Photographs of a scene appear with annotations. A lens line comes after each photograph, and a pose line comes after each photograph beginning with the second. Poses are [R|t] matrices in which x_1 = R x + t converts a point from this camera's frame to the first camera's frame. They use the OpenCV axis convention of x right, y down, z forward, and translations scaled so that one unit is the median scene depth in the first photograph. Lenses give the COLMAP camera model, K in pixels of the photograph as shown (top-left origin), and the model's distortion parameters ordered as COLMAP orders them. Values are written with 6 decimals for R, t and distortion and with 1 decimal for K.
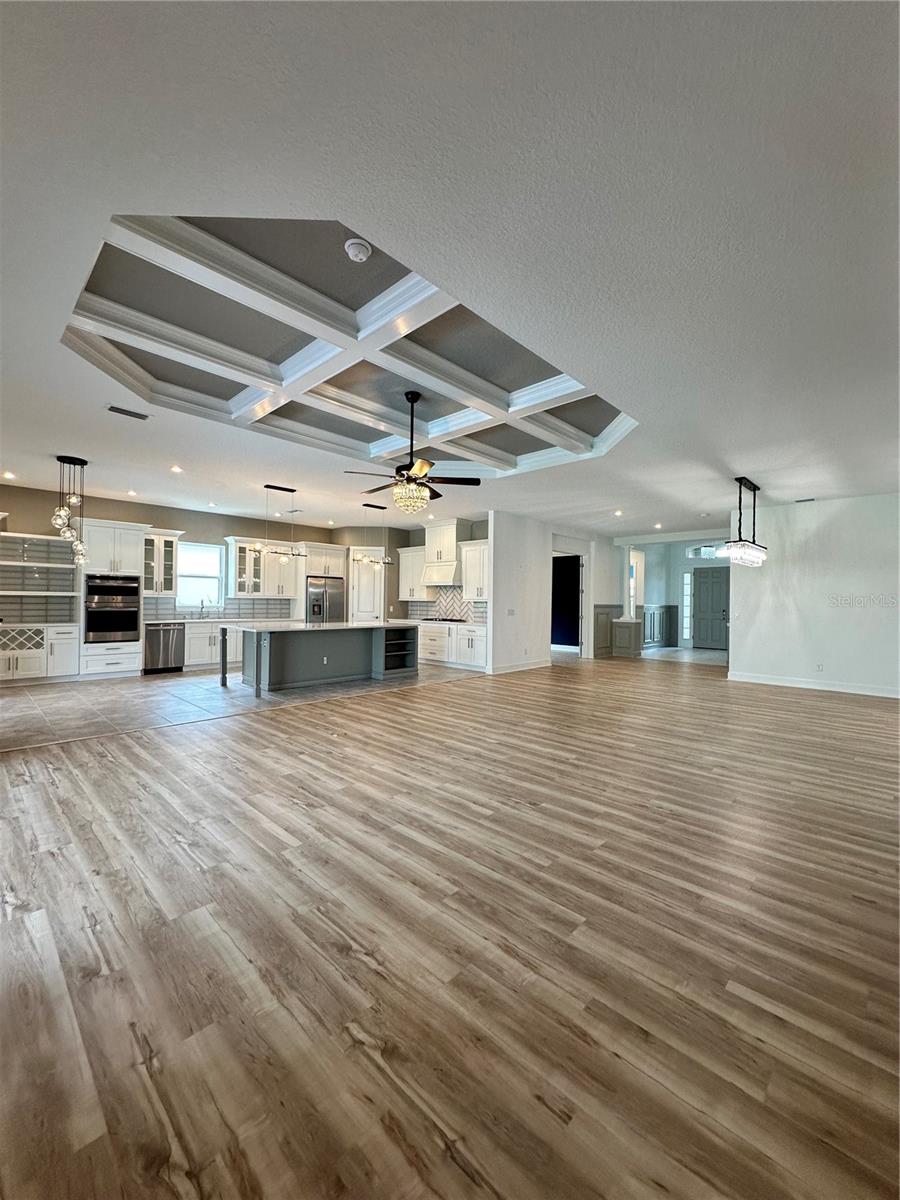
lens RADIAL K [[480.1, 0, 447.9], [0, 480.1, 602.2], [0, 0, 1]] dist [-0.003987, 0.000267]
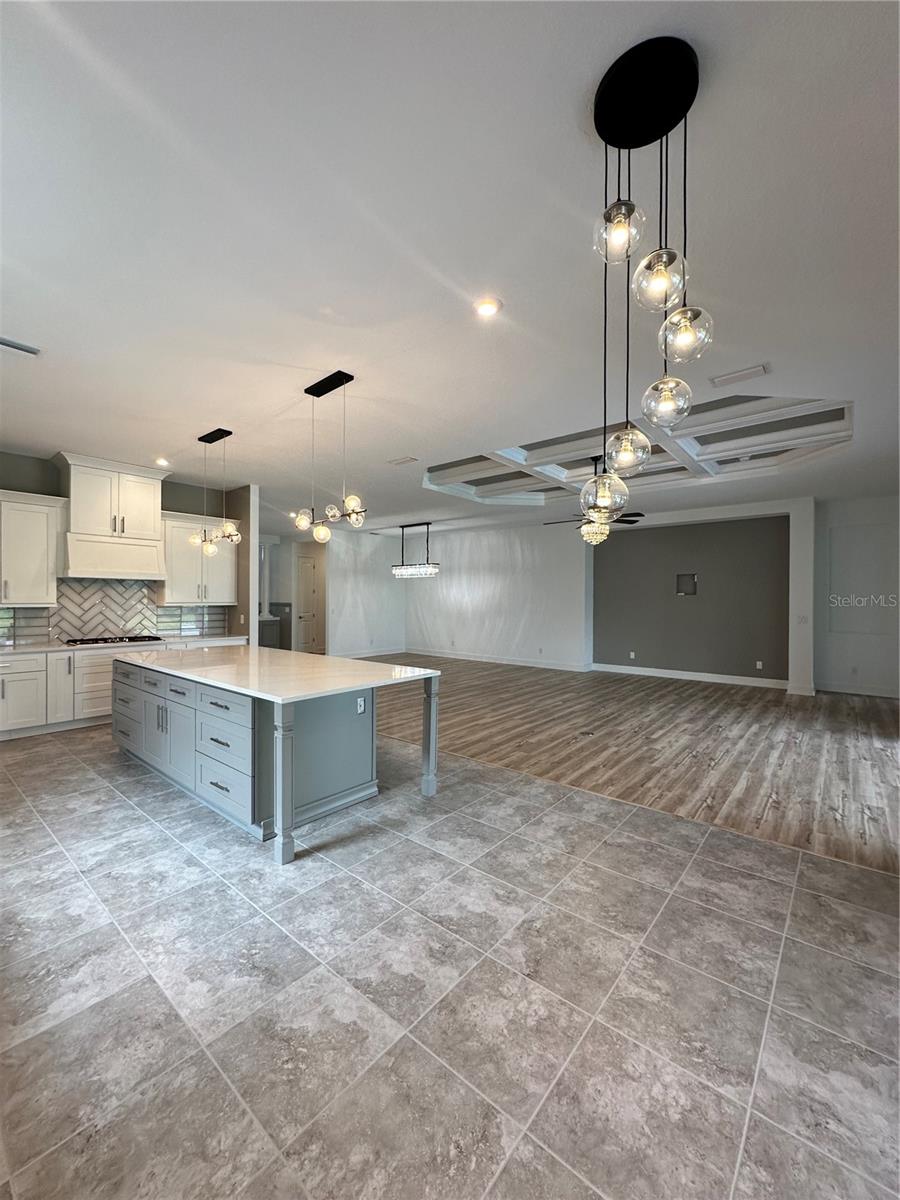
lens RADIAL K [[480.1, 0, 454.4], [0, 480.1, 600.0], [0, 0, 1]] dist [-0.003987, 0.000267]
pose [[-0.083248, -0.017131, 0.996382, -1.652303], [-0.005332, 0.999846, 0.016745, -0.058171], [-0.996515, -0.003919, -0.083326, 1.791491]]
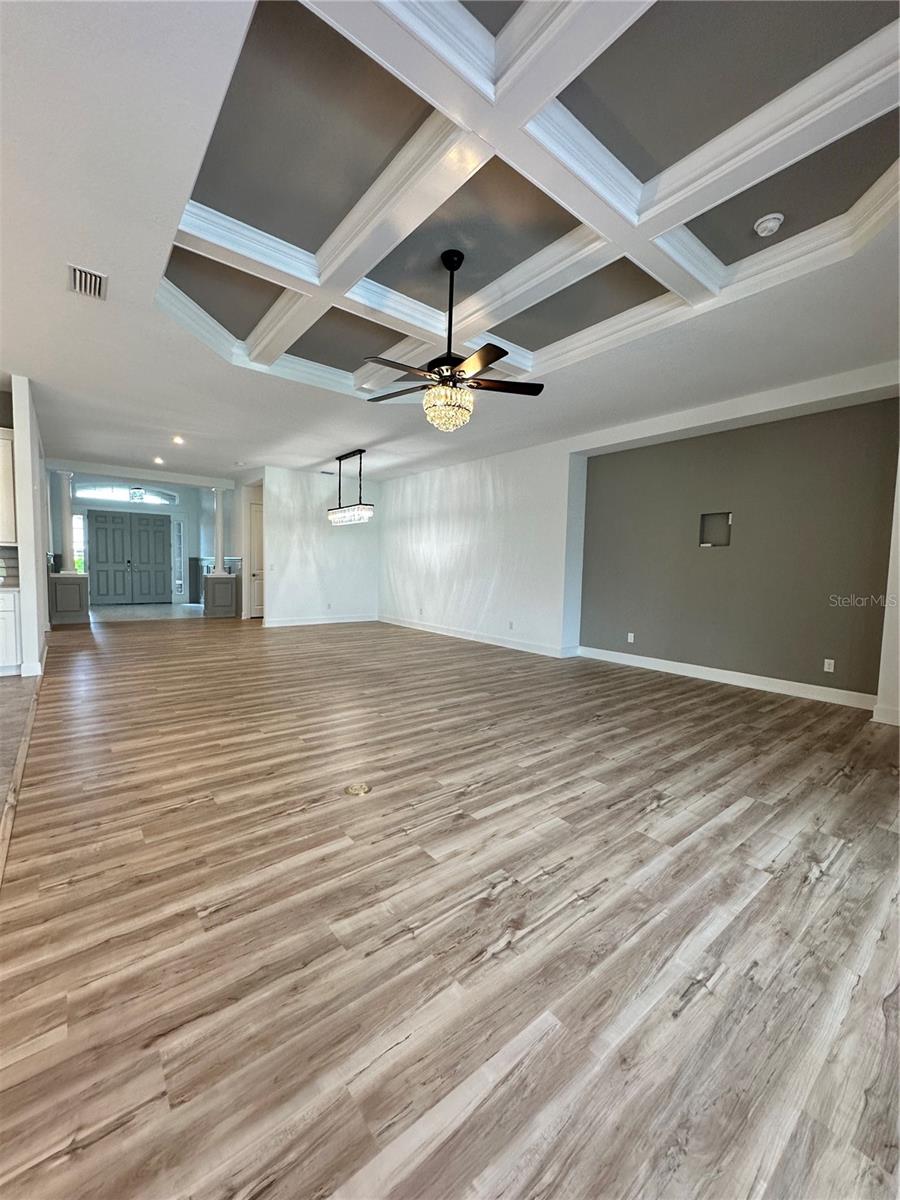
lens RADIAL K [[480.1, 0, 453.4], [0, 480.1, 601.0], [0, 0, 1]] dist [-0.003987, 0.000267]
pose [[0.119918, -0.081211, 0.989457, -0.961175], [-0.020933, 0.996220, 0.084303, 0.010946], [-0.992563, -0.030822, 0.117765, 1.070993]]
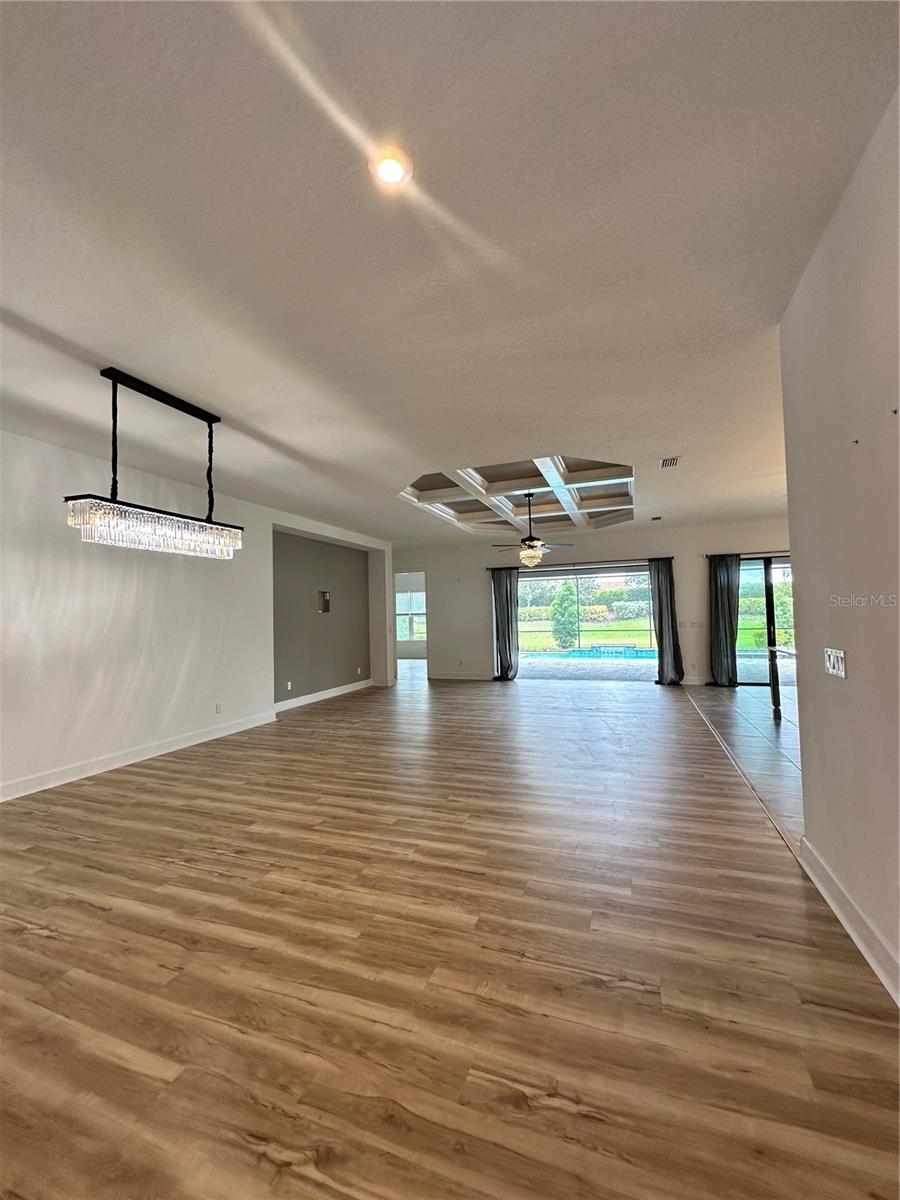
lens RADIAL K [[480.1, 0, 448.5], [0, 480.1, 598.7], [0, 0, 1]] dist [-0.003987, 0.000267]
pose [[-0.918746, -0.006395, -0.394797, 0.978940], [0.012172, 0.998935, -0.044507, -0.003908], [0.394662, -0.045696, -0.917690, 2.836153]]
